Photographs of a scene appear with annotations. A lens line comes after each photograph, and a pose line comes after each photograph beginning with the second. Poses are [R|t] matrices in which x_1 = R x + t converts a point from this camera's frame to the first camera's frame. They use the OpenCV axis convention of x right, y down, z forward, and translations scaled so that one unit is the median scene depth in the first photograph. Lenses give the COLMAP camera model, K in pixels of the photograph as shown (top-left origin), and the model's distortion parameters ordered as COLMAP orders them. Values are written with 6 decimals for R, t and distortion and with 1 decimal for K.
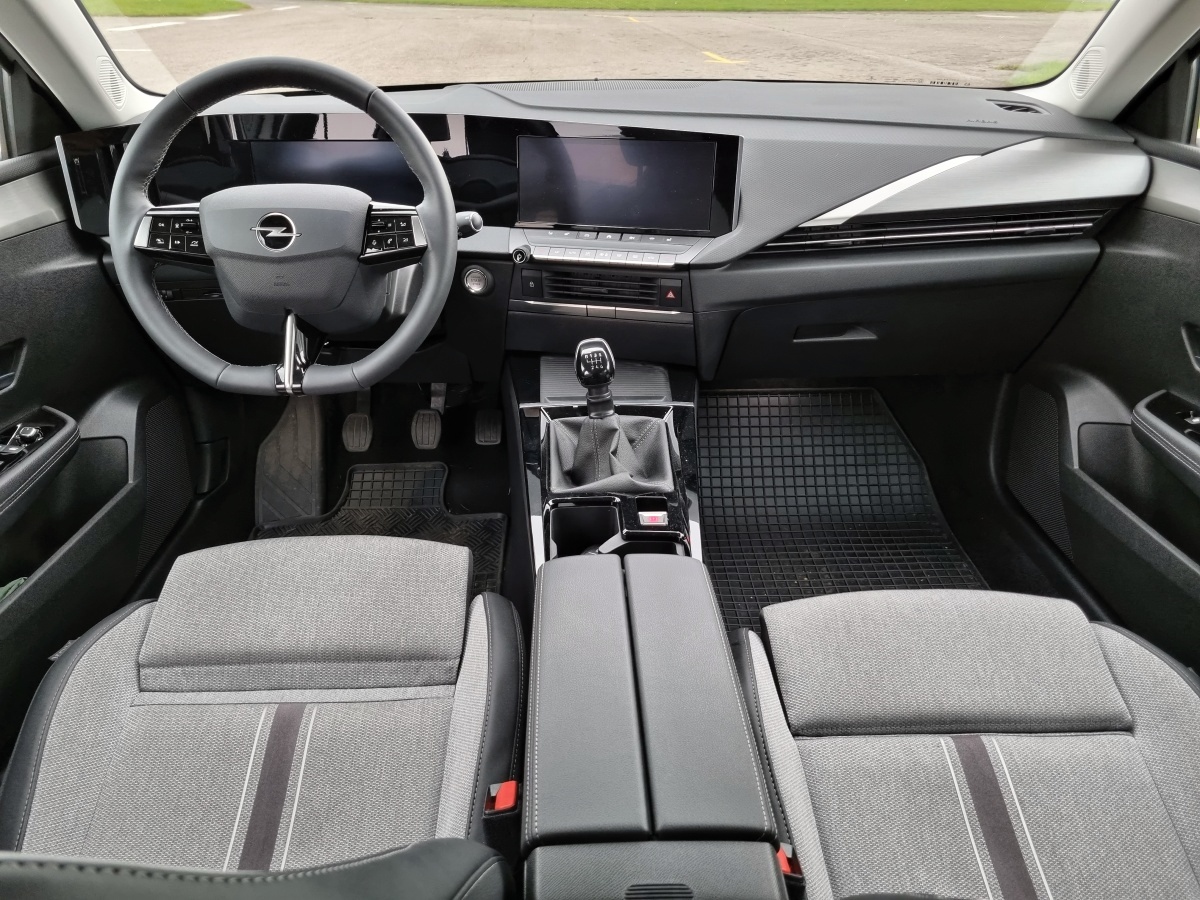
lens RADIAL K [[926.0, 0, 600.0], [0, 926.0, 450.0], [0, 0, 1]] dist [0.021019, 0.003938]
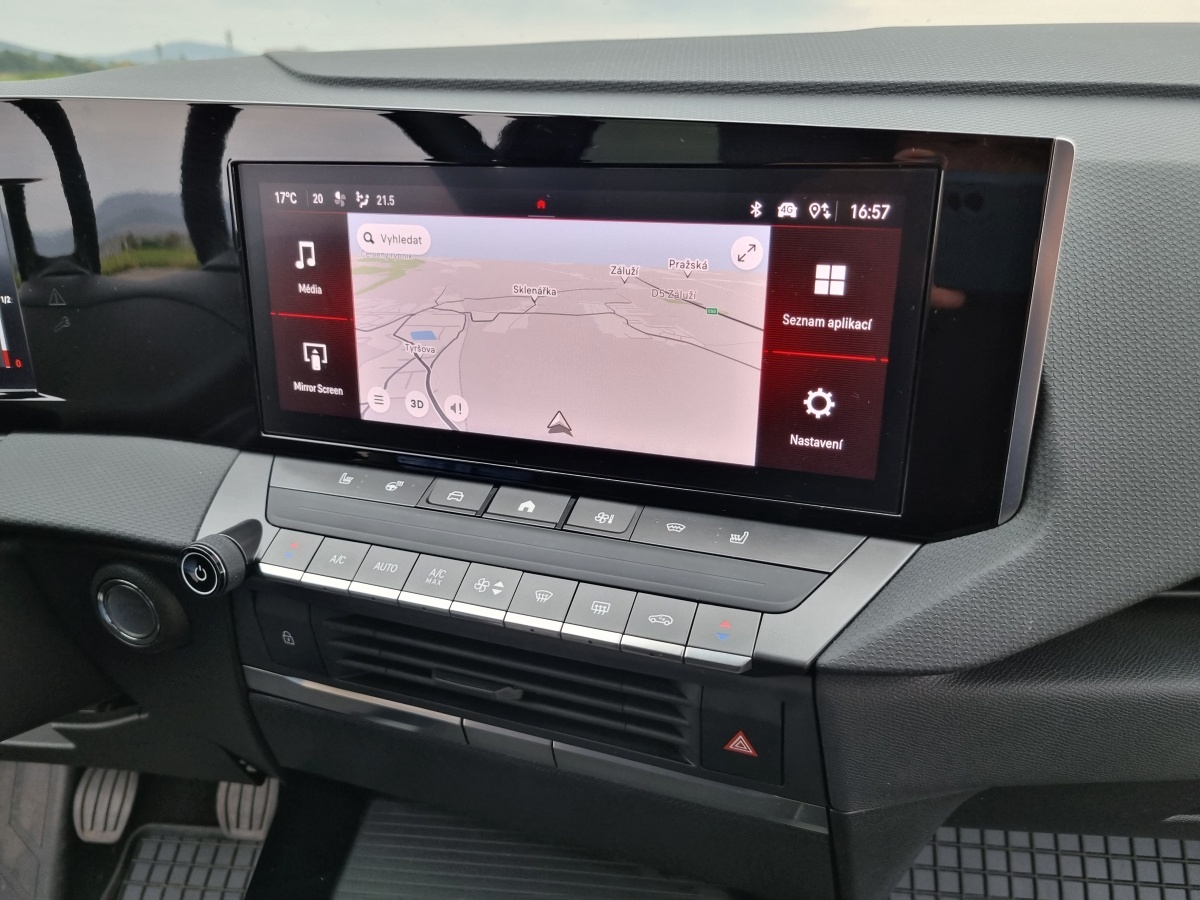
lens RADIAL K [[910.9, 0, 627.2], [0, 910.9, 454.7], [0, 0, 1]] dist [0.011949, 0.003642]
pose [[0.993186, 0.031174, -0.112293, 0.074636], [-0.039956, 0.996244, -0.076822, -0.240461], [0.109476, 0.080785, 0.990701, 0.776246]]
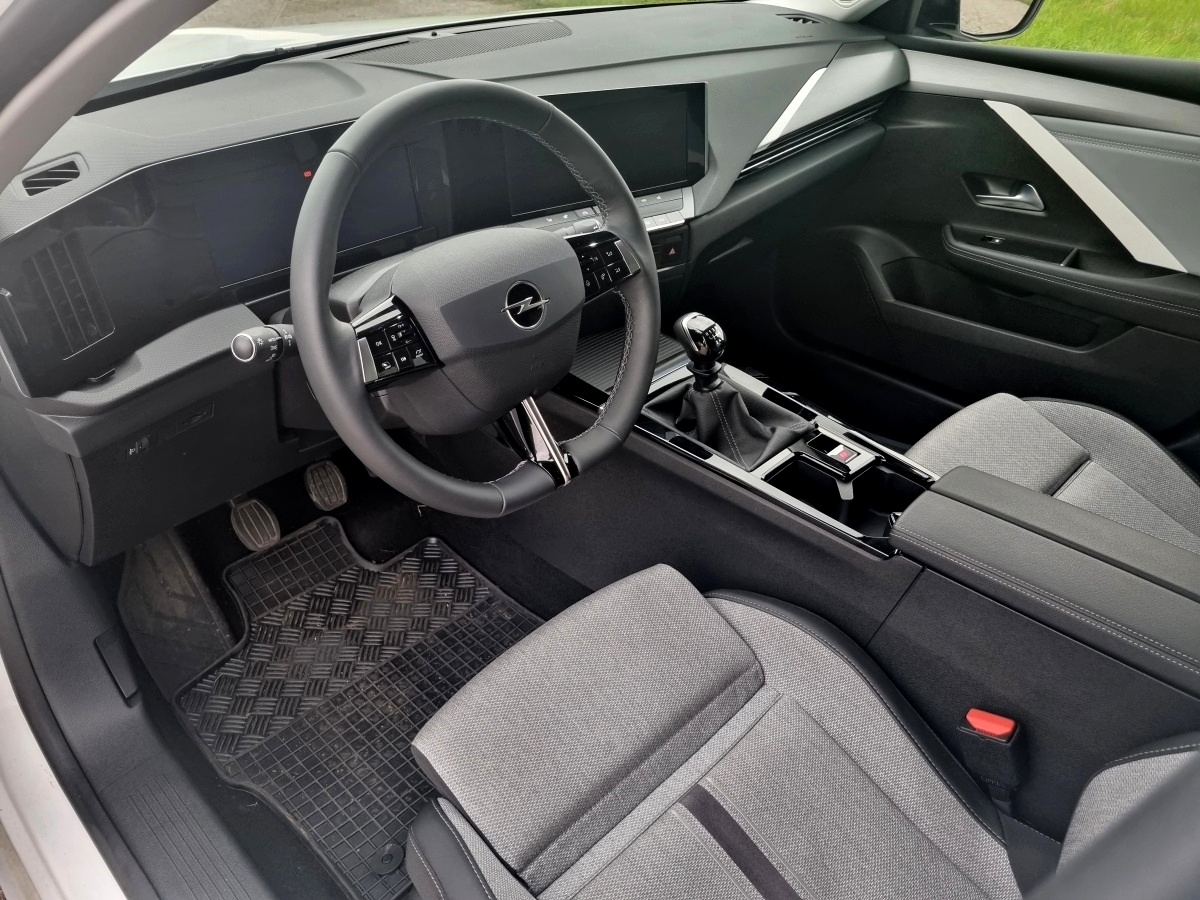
lens RADIAL K [[926.0, 0, 600.0], [0, 926.0, 450.0], [0, 0, 1]] dist [0.021019, 0.003938]
pose [[0.707426, -0.385958, 0.592102, -0.692296], [0.306091, 0.922401, 0.235553, -0.242236], [-0.637069, 0.014601, 0.770668, 0.294482]]
